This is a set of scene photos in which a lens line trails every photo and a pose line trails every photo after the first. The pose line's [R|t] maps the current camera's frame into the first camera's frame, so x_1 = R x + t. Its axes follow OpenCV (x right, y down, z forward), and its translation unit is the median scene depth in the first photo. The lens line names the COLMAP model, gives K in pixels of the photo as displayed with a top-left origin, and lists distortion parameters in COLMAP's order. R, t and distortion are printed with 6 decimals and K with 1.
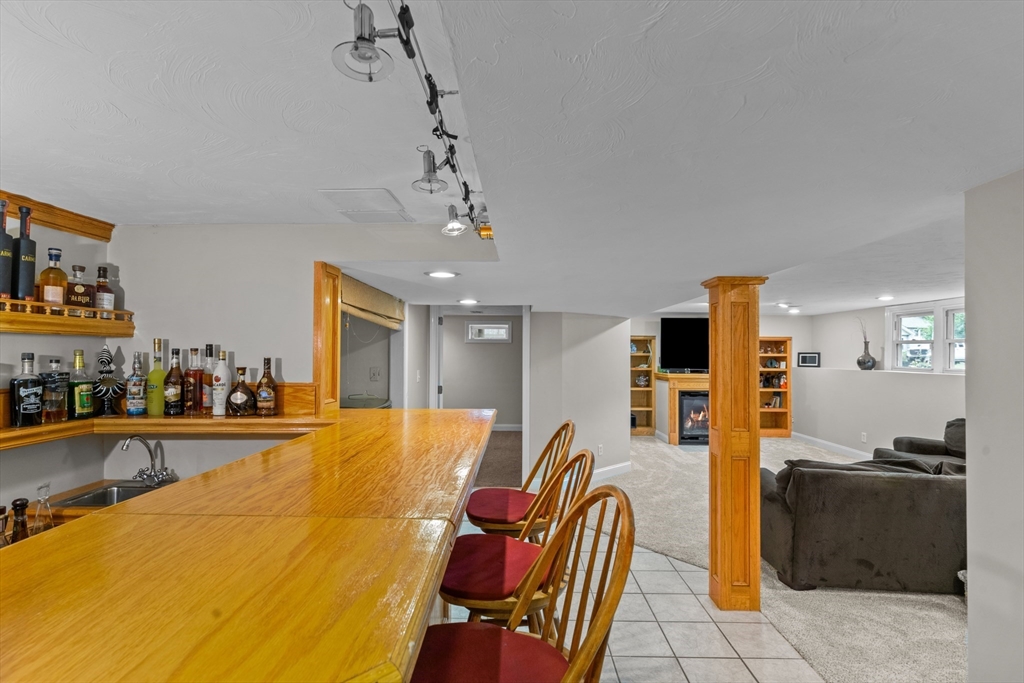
lens RADIAL K [[488.6, 0, 512.1], [0, 488.6, 346.2], [0, 0, 1]] dist [0.002822, -0.000014]
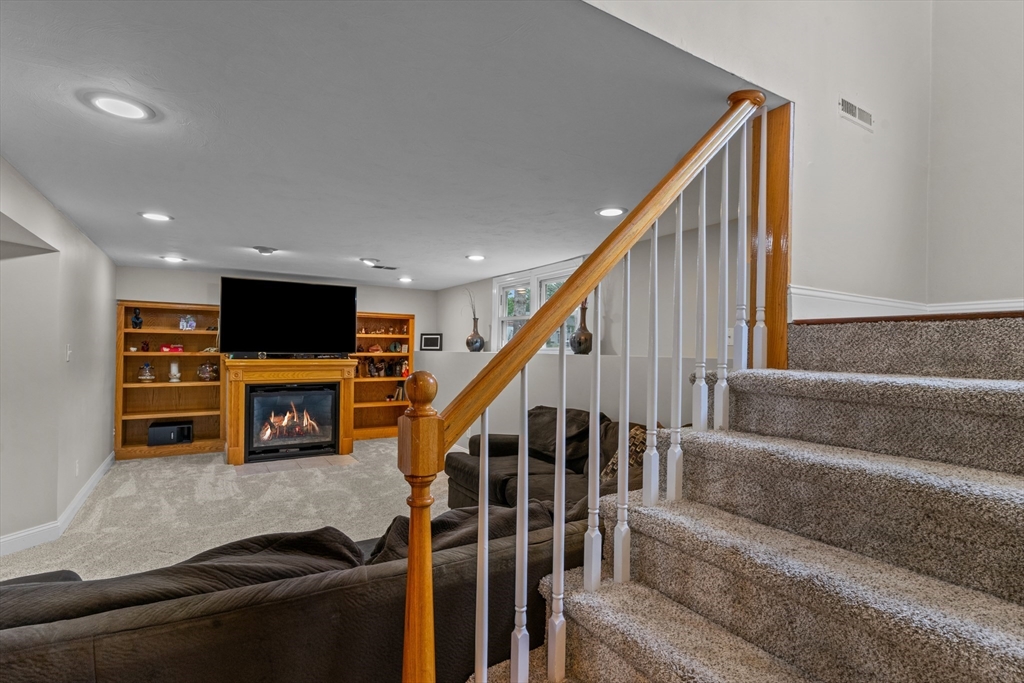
lens RADIAL K [[496.2, 0, 511.2], [0, 496.2, 336.9], [0, 0, 1]] dist [0.001174, -0.000284]
pose [[0.844466, 0.014164, 0.535422, 0.538605], [-0.011481, 0.999899, -0.008344, 0.049891], [-0.535486, 0.000900, 0.844544, 0.408682]]
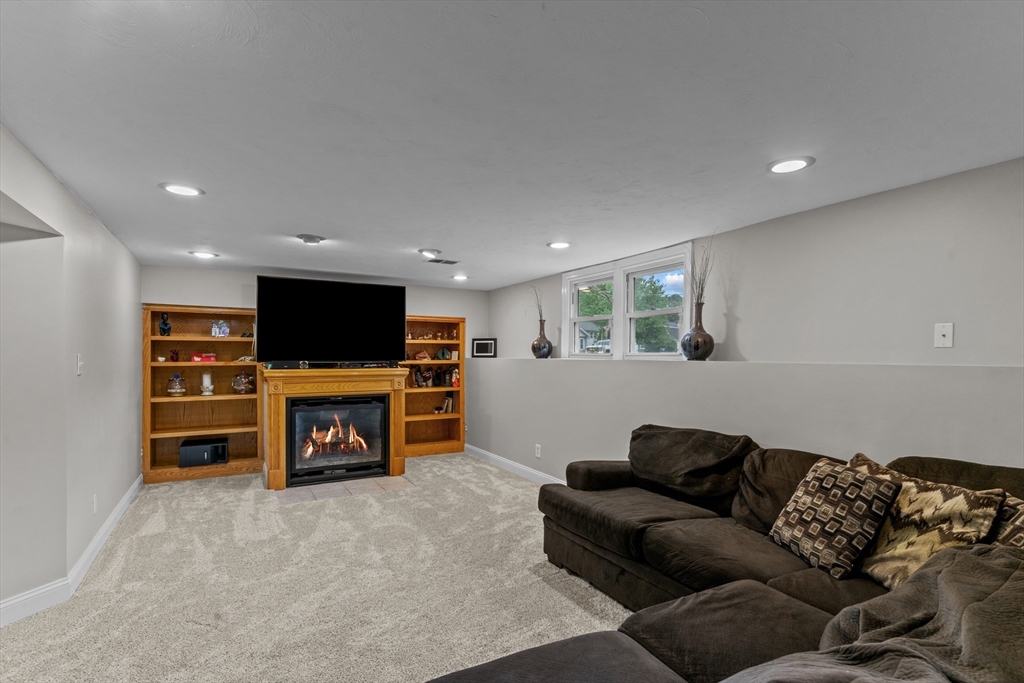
lens RADIAL K [[491.3, 0, 510.4], [0, 491.3, 347.9], [0, 0, 1]] dist [0.002162, -0.000551]
pose [[0.865283, 0.000420, 0.501284, 0.527949], [-0.001530, 0.999997, 0.001802, 0.053606], [-0.501282, -0.002326, 0.865281, 0.648279]]
